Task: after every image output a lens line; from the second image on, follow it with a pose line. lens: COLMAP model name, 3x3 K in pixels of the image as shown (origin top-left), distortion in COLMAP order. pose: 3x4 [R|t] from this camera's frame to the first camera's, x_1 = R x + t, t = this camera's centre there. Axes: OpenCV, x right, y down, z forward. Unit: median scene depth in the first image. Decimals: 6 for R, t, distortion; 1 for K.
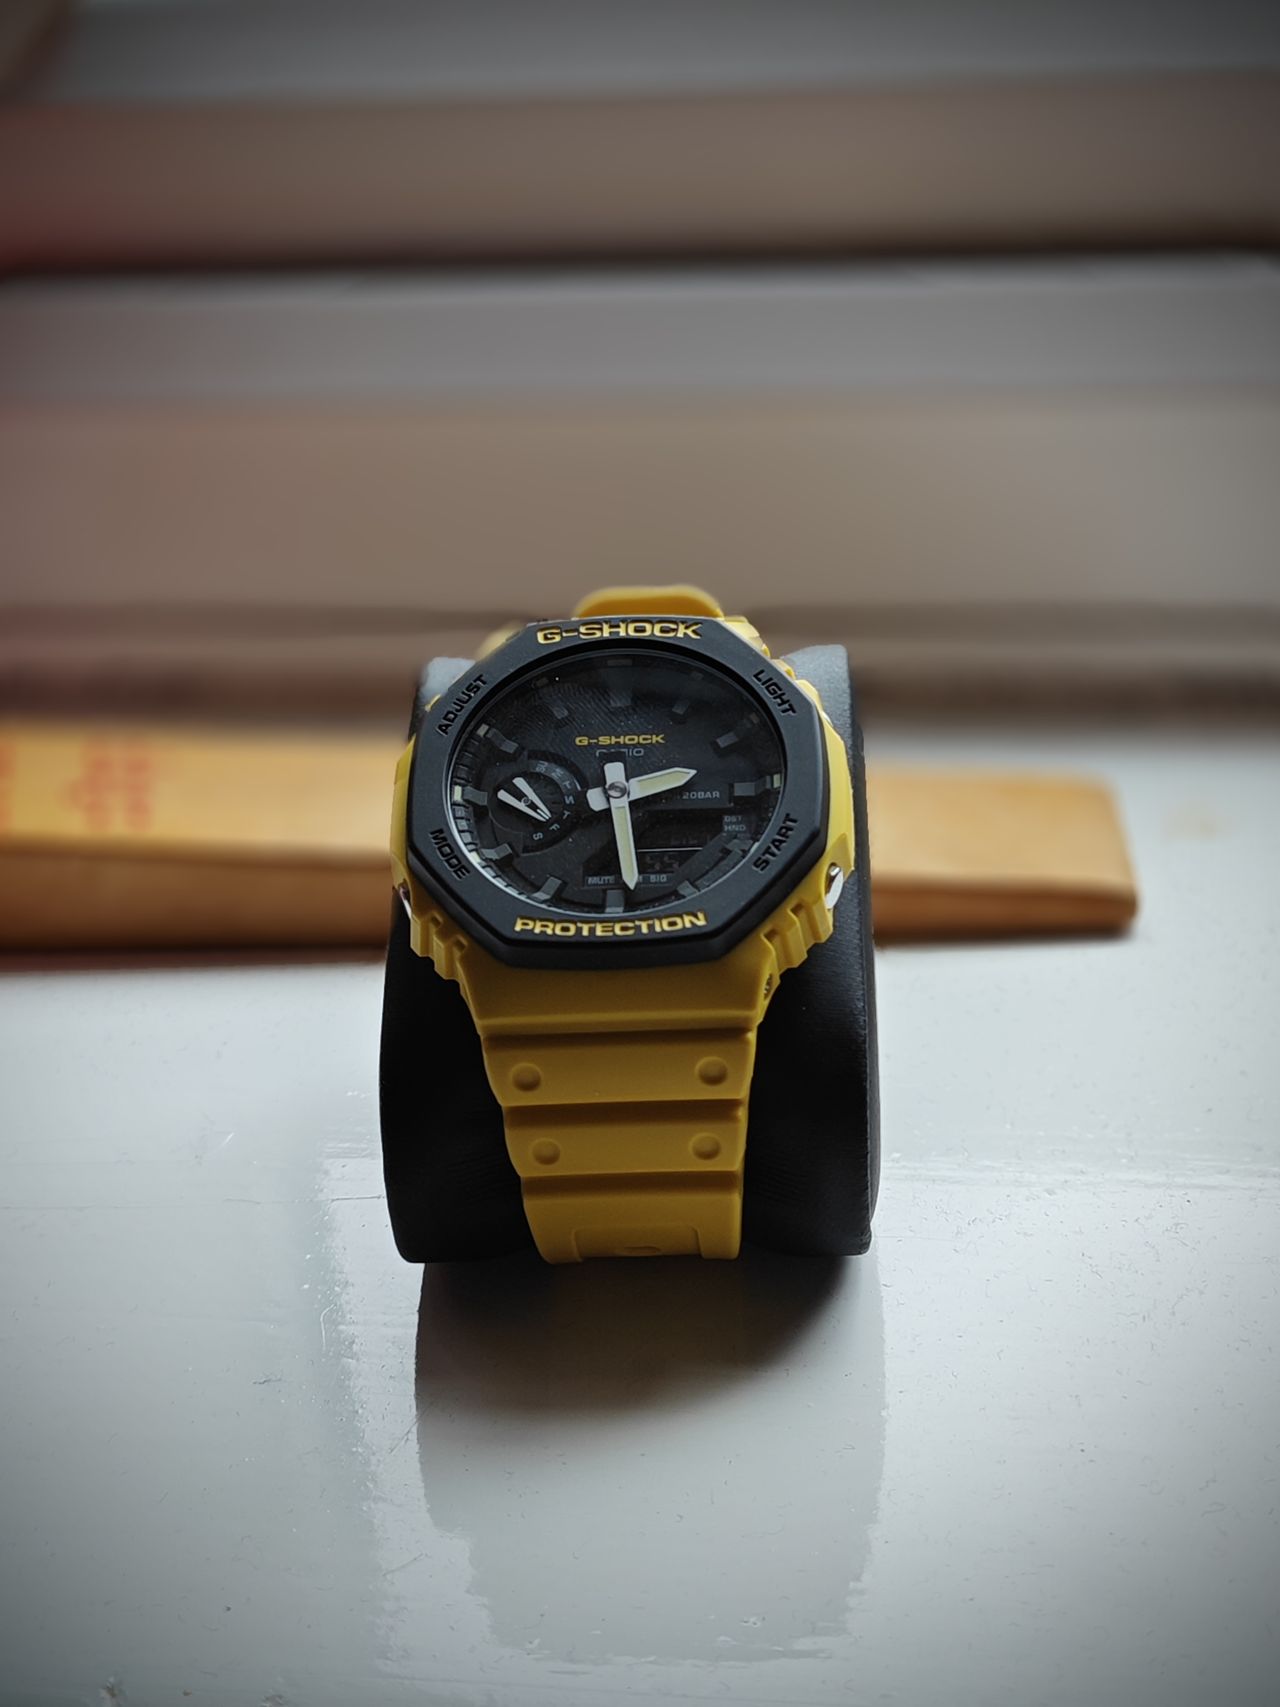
lens RADIAL K [[2458.0, 0, 640.0], [0, 2458.0, 853.5], [0, 0, 1]] dist [0.018583, -0.019906]
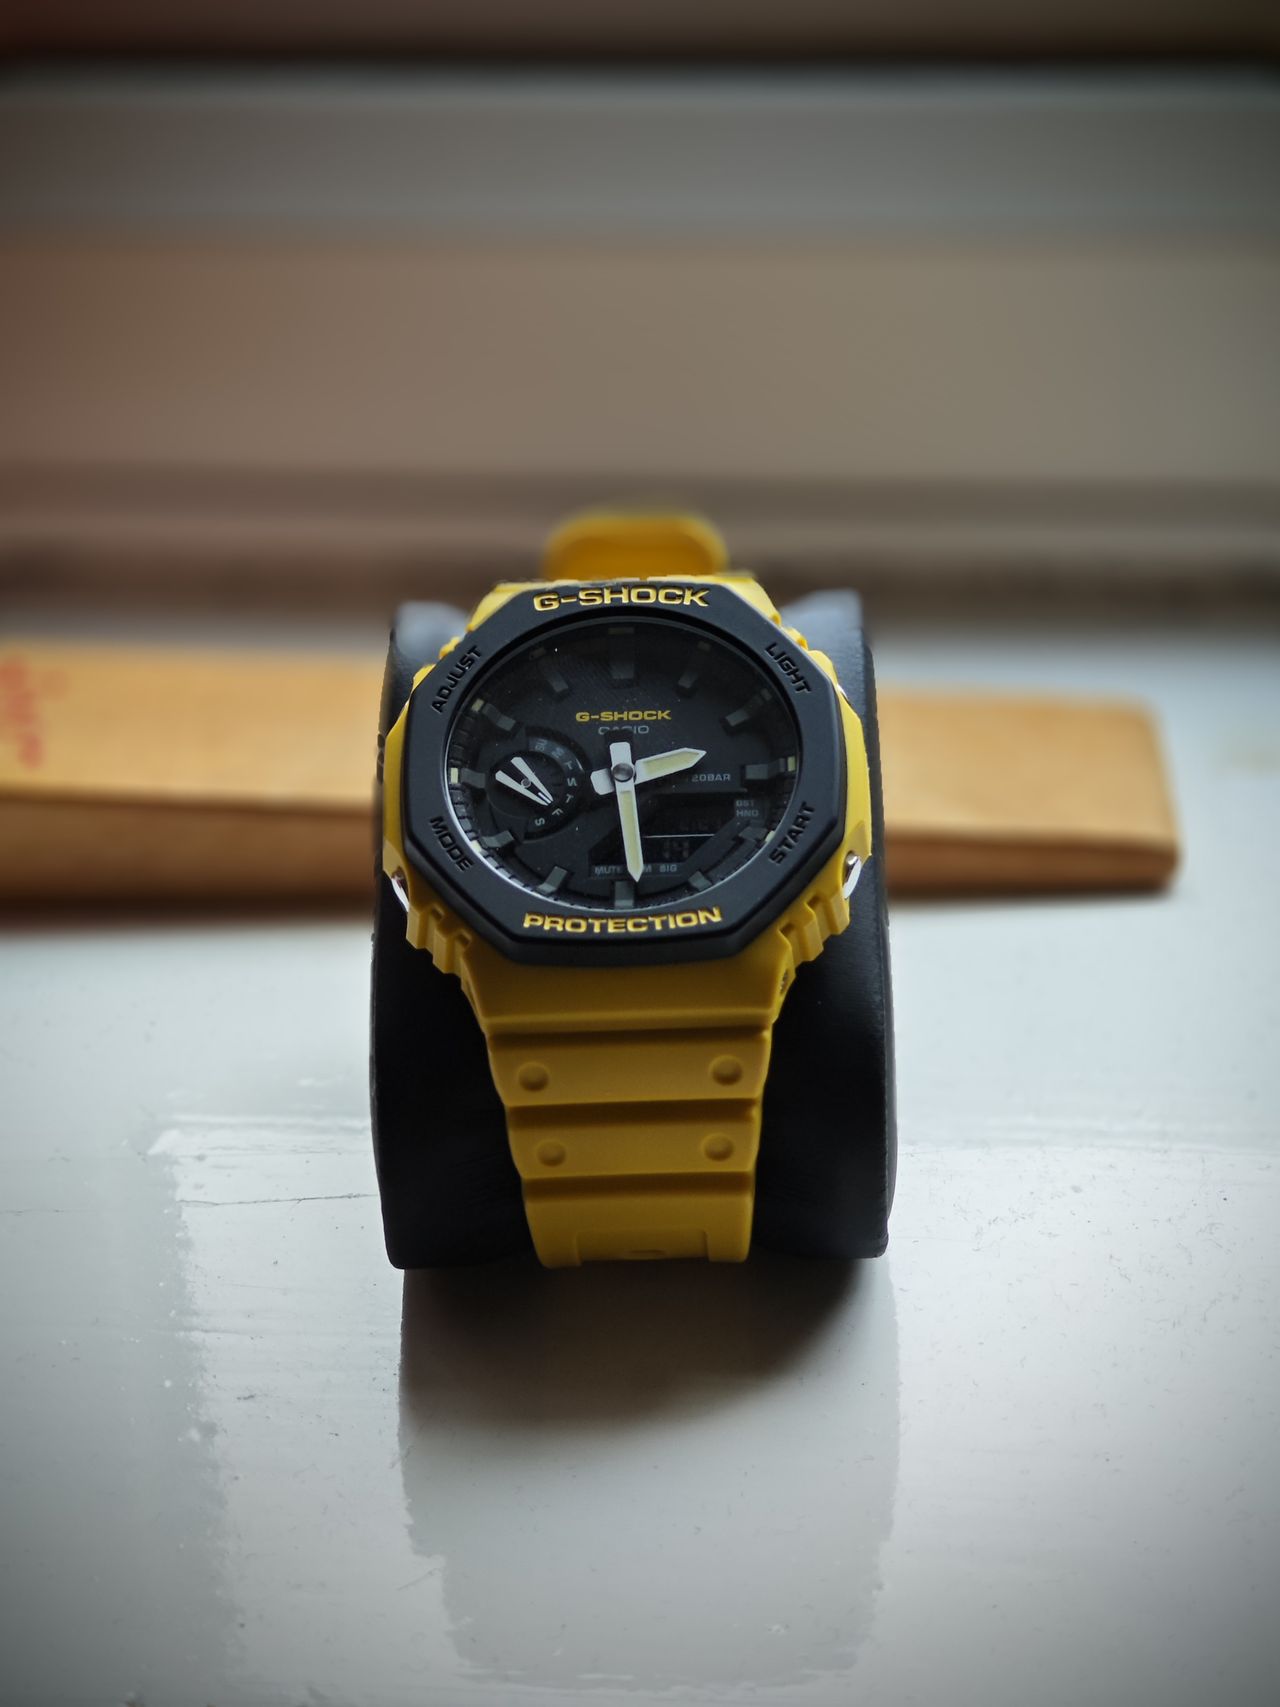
lens RADIAL K [[3764.8, 0, 631.5], [0, 3764.8, 829.6], [0, 0, 1]] dist [0.246711, 0.293745]
pose [[0.999137, -0.001397, 0.041520, -0.066919], [-0.000950, 0.998405, 0.056442, -0.086502], [-0.041533, -0.056433, 0.997542, -0.455010]]
